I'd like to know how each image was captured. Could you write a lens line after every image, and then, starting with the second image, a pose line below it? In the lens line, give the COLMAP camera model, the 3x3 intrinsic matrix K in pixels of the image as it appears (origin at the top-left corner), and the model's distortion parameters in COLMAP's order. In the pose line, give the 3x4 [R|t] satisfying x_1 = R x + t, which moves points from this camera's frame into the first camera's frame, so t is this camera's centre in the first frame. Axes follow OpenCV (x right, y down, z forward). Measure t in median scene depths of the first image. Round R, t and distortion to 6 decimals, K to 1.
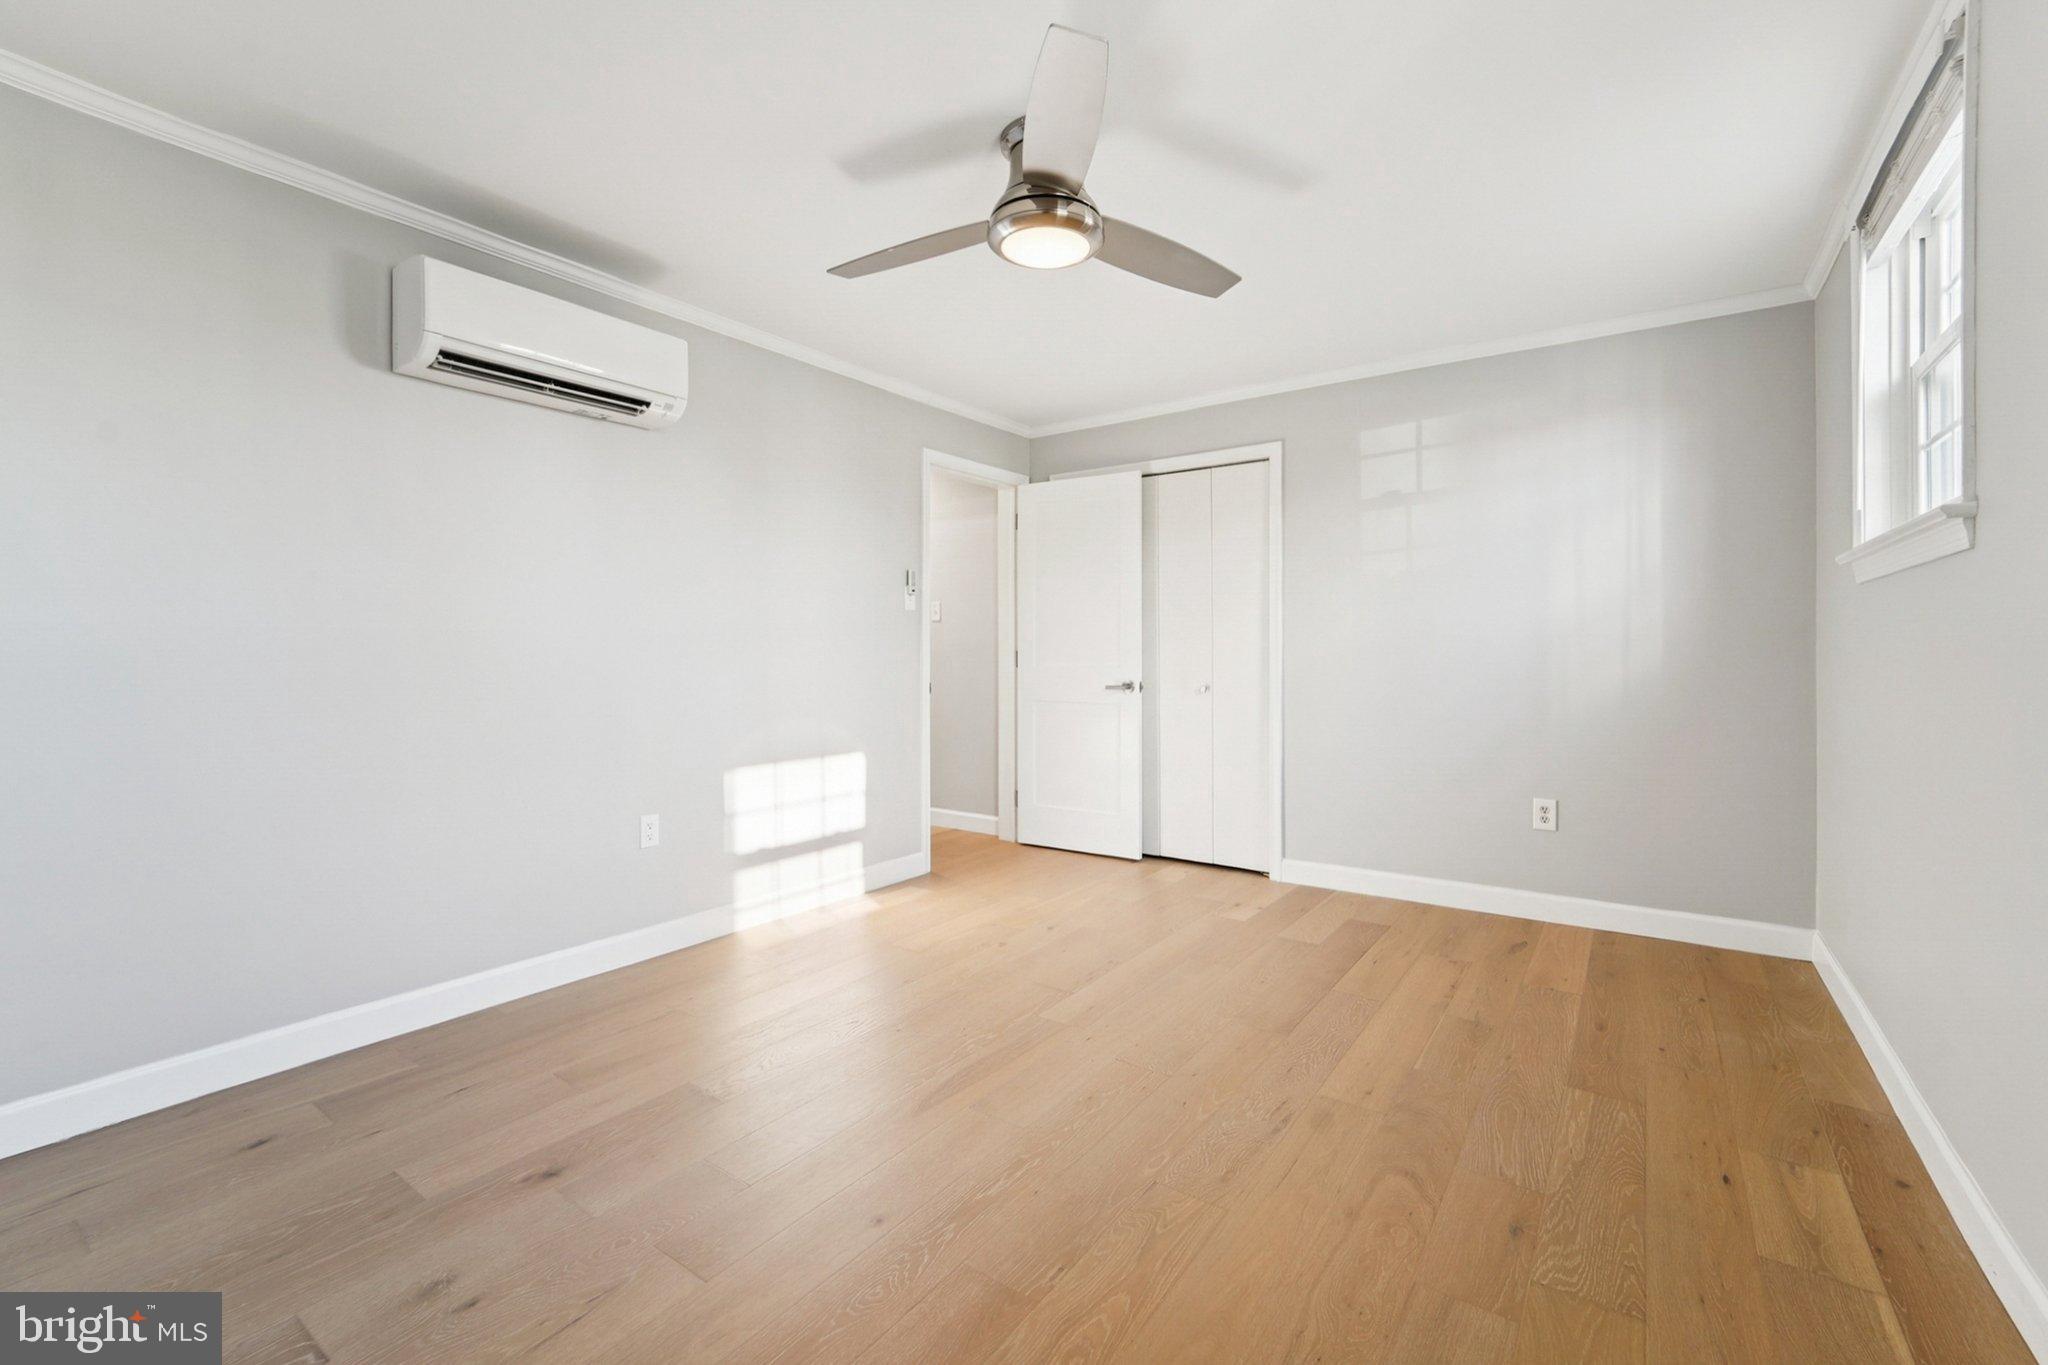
lens RADIAL K [[848.8, 0, 1024.0], [0, 848.8, 682.5], [0, 0, 1]] dist [-0.009815, 0.000203]
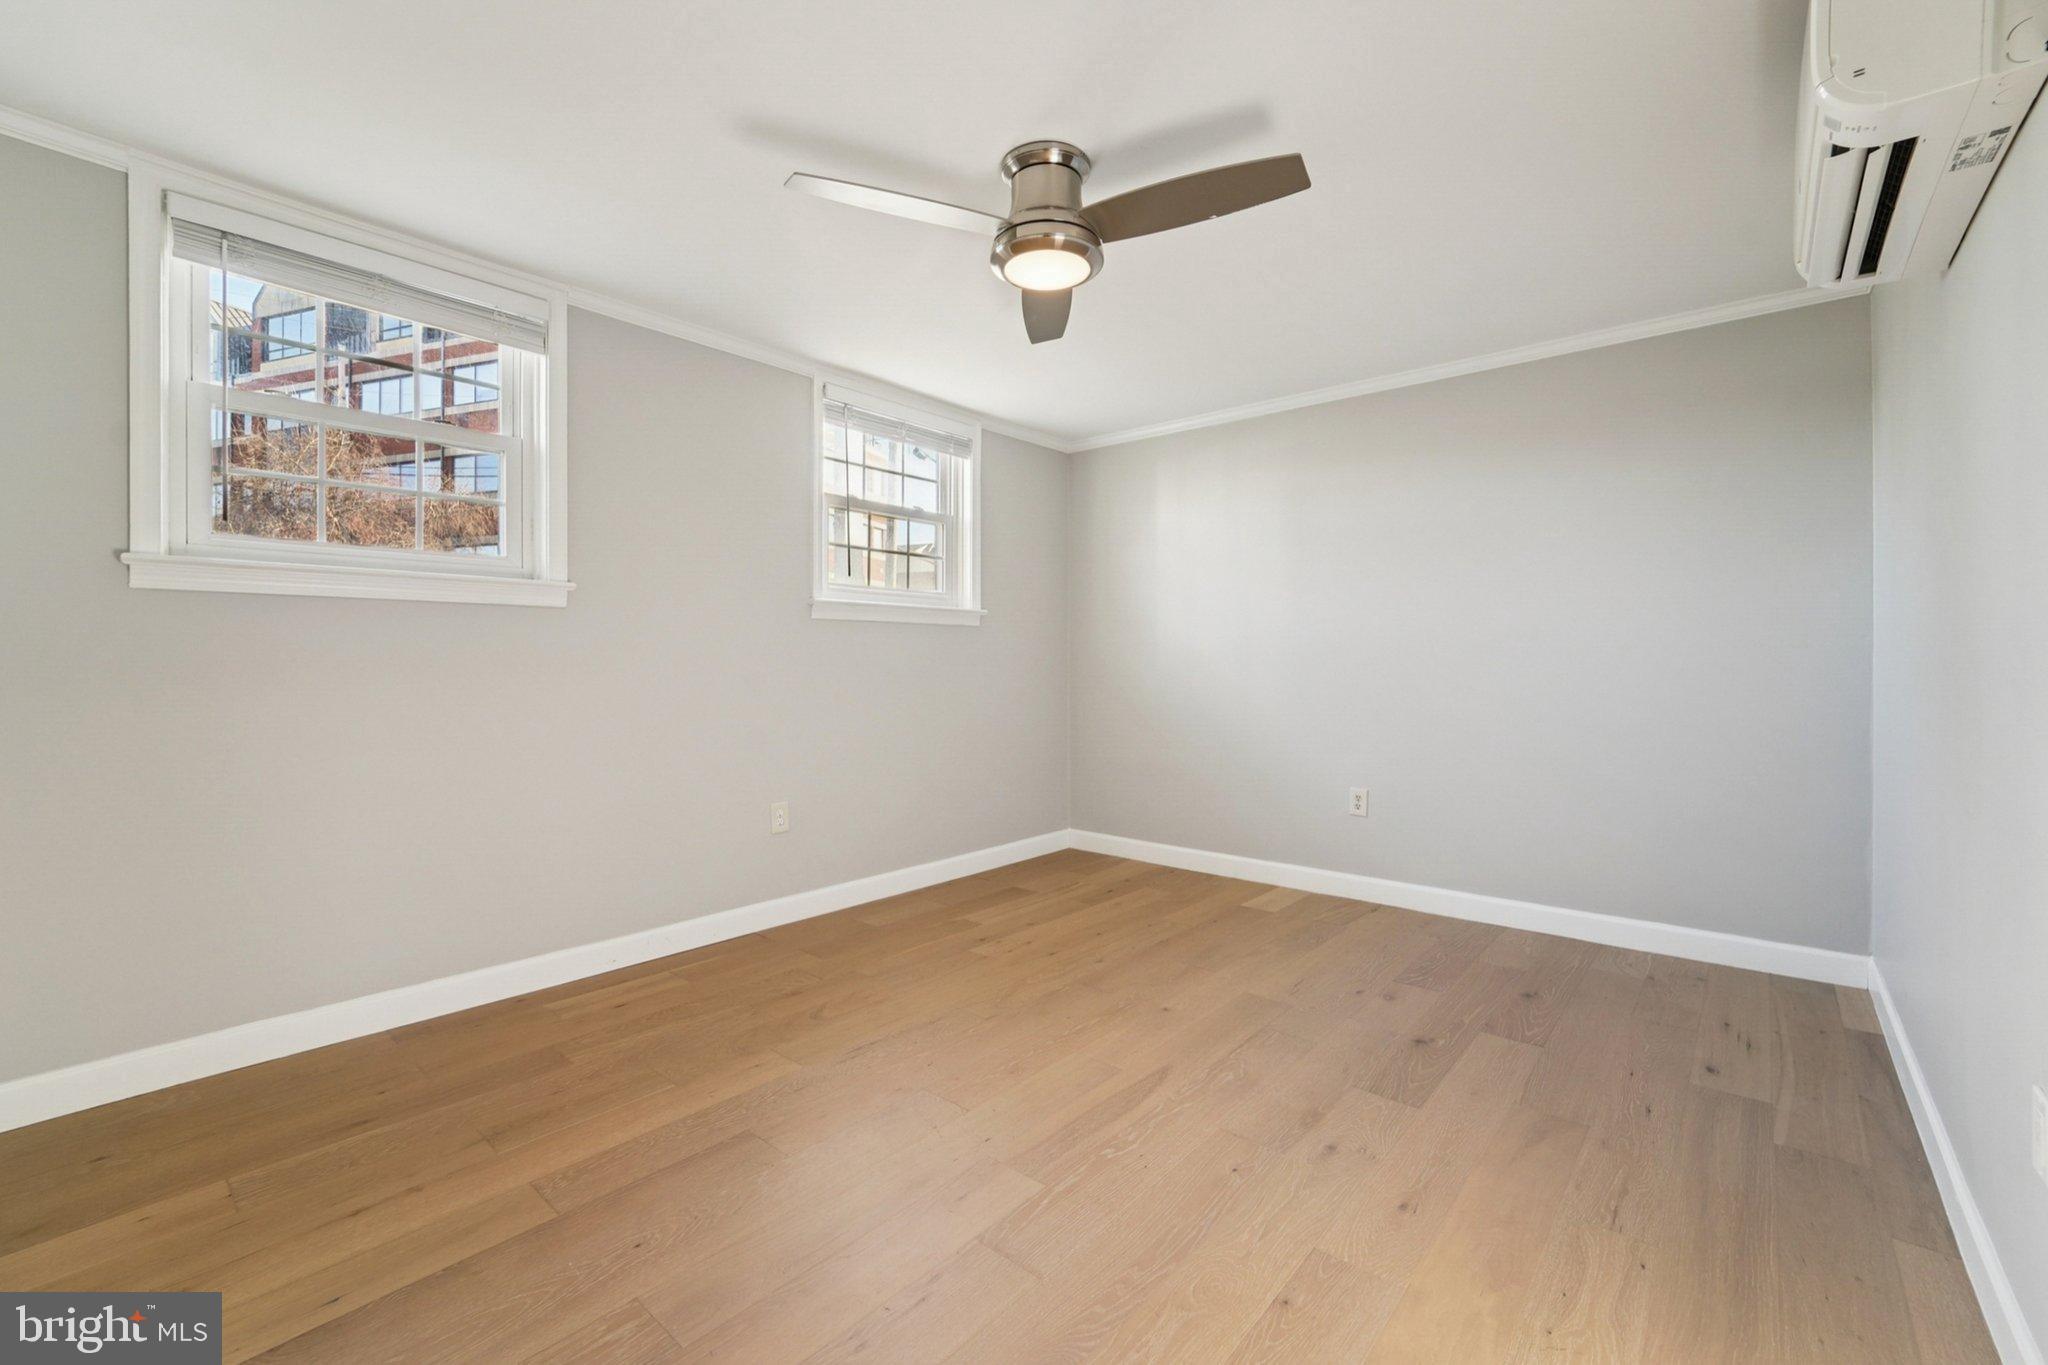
lens RADIAL K [[848.8, 0, 1024.0], [0, 848.8, 682.5], [0, 0, 1]] dist [-0.009815, 0.000203]
pose [[-0.996047, 0.000727, 0.088830, -0.035340], [0.005890, 0.998307, 0.057866, -0.073836], [-0.088637, 0.058161, -0.994365, 2.061271]]
